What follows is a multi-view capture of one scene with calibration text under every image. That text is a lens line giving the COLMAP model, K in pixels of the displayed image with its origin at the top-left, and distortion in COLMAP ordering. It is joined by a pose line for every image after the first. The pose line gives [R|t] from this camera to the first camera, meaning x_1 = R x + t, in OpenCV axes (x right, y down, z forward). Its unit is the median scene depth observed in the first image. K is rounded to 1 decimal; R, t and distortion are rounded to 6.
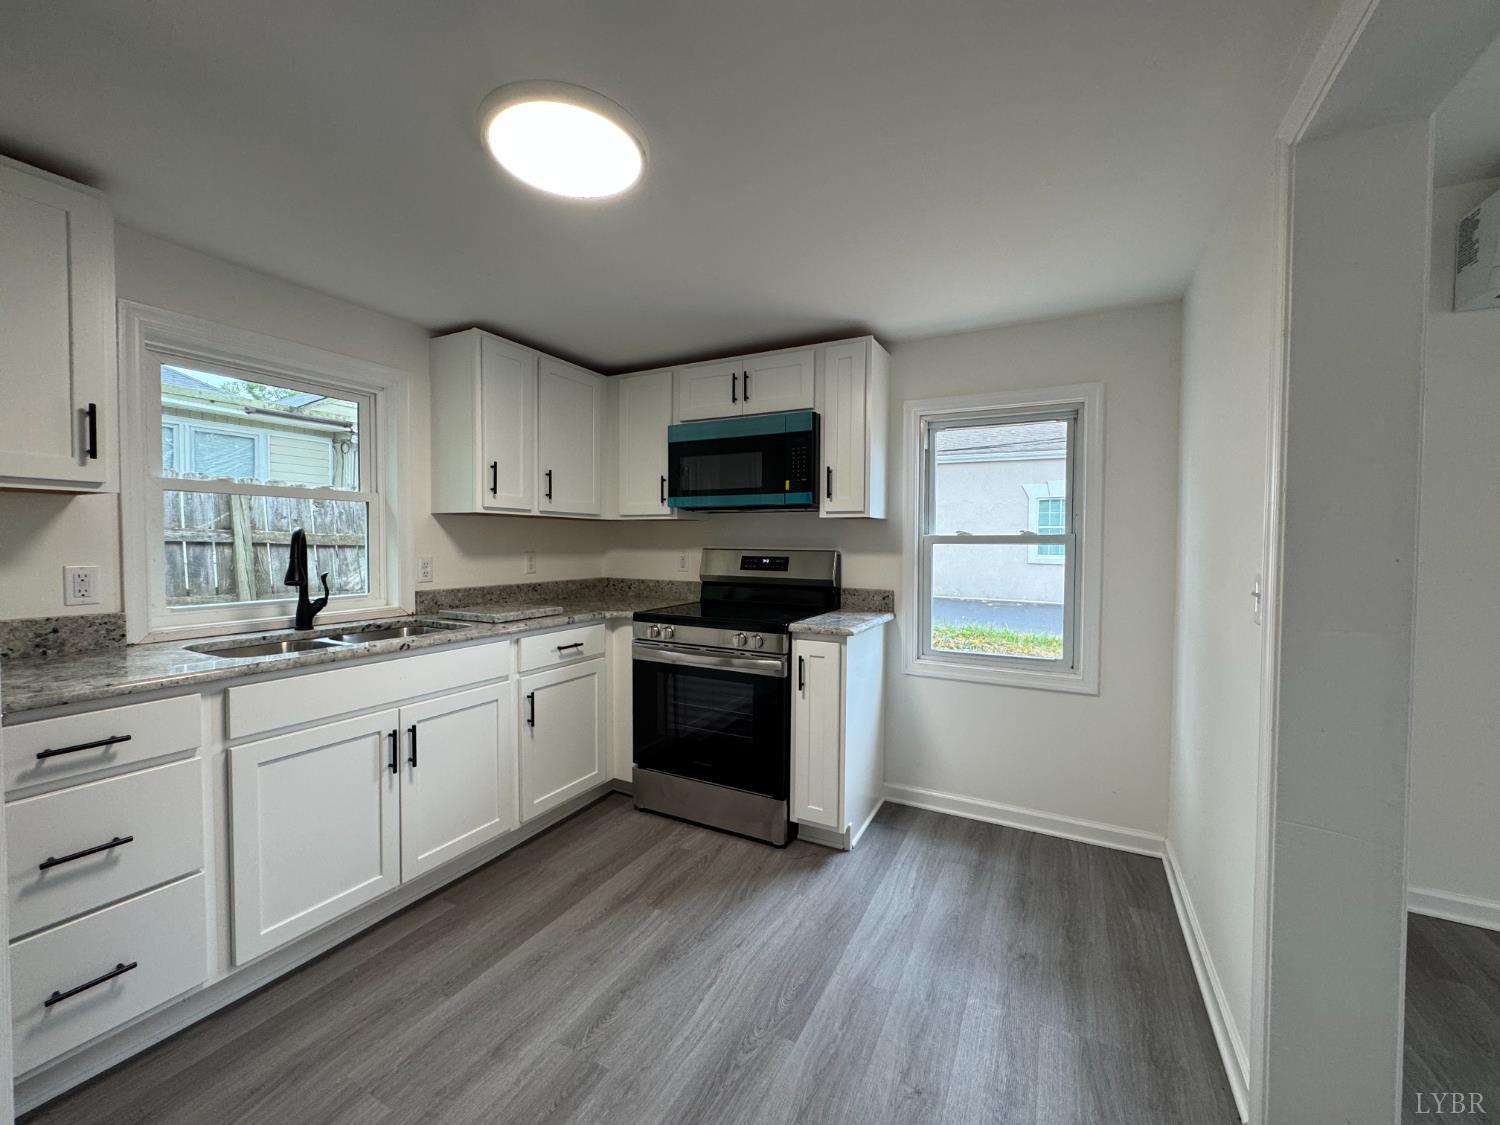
lens RADIAL K [[597.8, 0, 751.2], [0, 597.8, 563.2], [0, 0, 1]] dist [-0.000259, 0.000398]
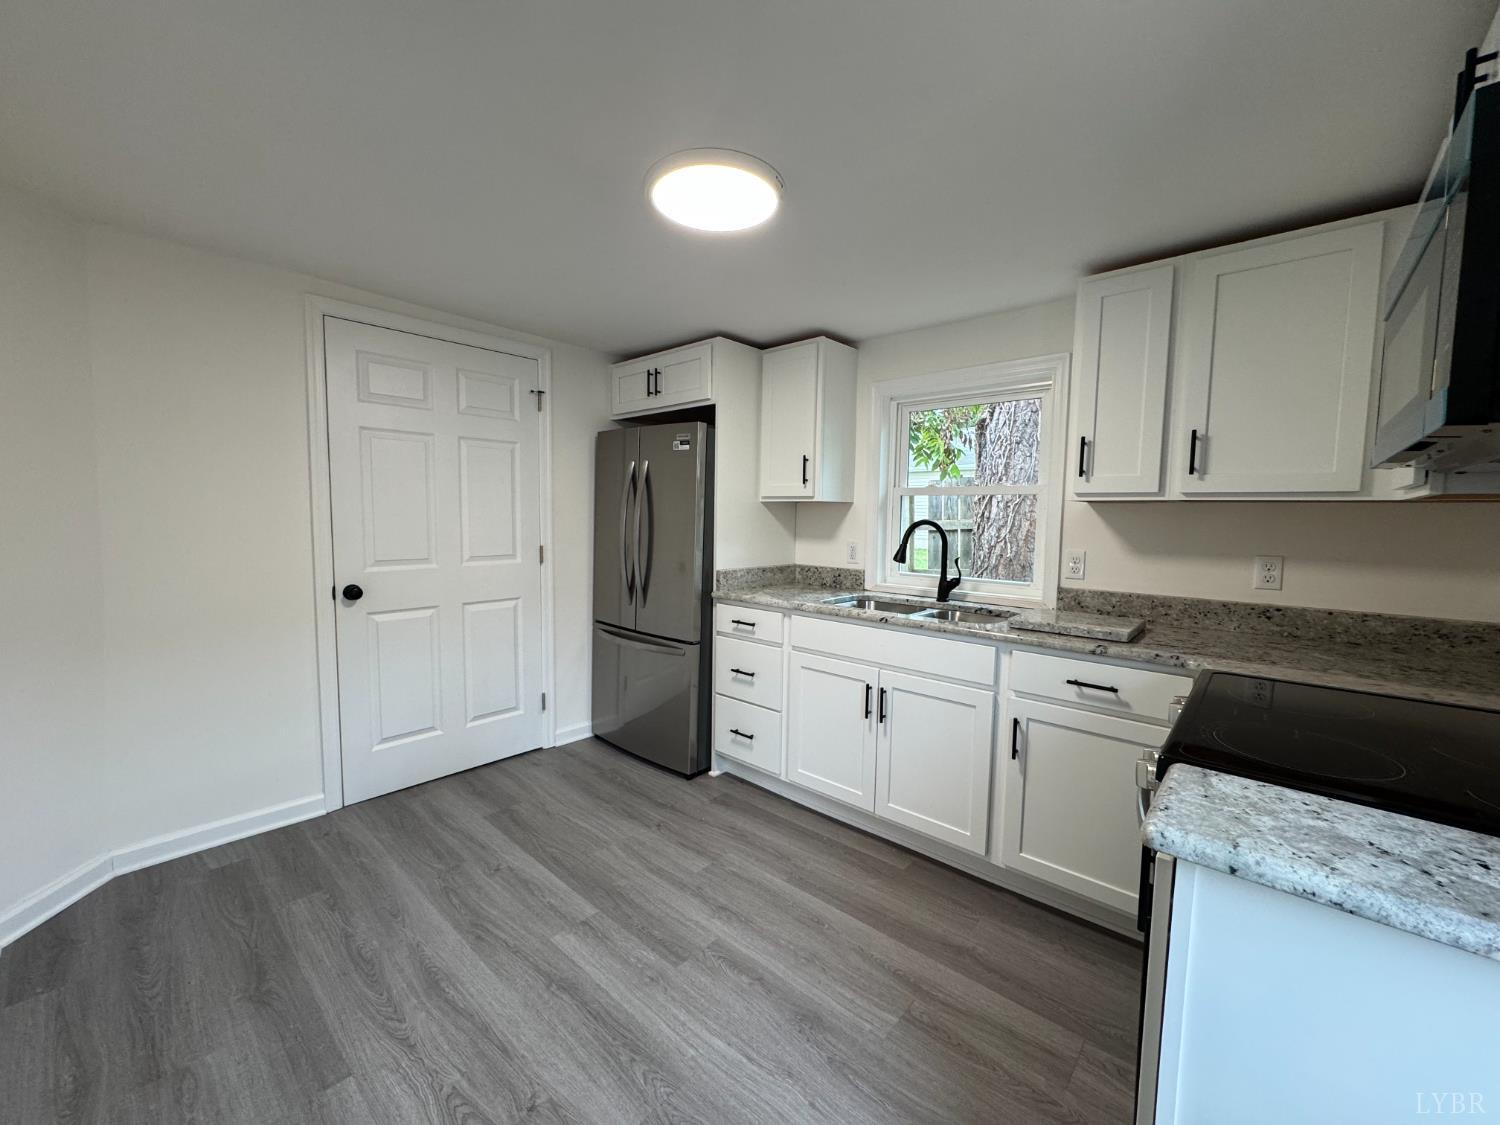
lens RADIAL K [[597.8, 0, 751.2], [0, 597.8, 563.2], [0, 0, 1]] dist [-0.000259, 0.000398]
pose [[-0.242202, 0.066471, -0.967946, 0.620915], [-0.053324, 0.995230, 0.081688, -0.054774], [0.968760, 0.071399, -0.237502, 1.015398]]
